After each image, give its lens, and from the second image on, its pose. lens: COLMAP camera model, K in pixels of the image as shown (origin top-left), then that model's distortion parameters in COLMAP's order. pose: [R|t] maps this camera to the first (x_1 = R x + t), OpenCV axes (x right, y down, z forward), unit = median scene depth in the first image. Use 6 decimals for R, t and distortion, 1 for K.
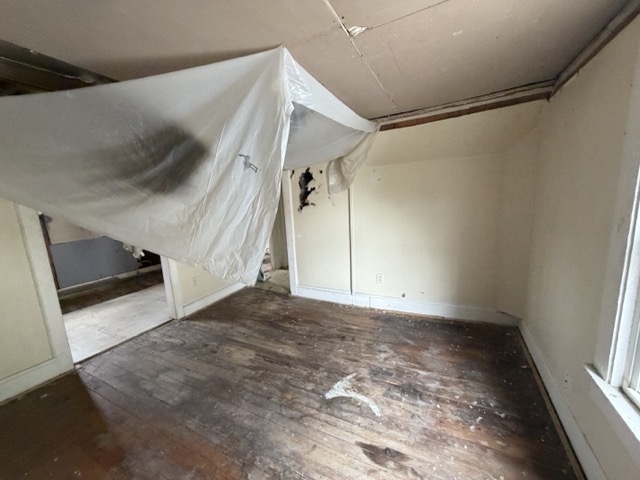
lens RADIAL K [[254.9, 0, 320.1], [0, 254.9, 240.7], [0, 0, 1]] dist [-0.001296, 0.000010]
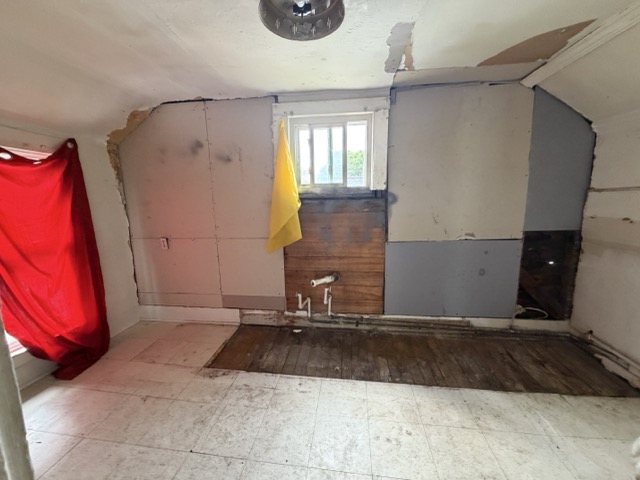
lens RADIAL K [[254.9, 0, 319.6], [0, 254.9, 239.8], [0, 0, 1]] dist [-0.001296, 0.000010]
pose [[0.351743, 0.195146, -0.915530, -0.488187], [-0.164565, 0.975688, 0.144744, -0.039874], [0.921518, 0.099752, 0.375306, 0.537096]]
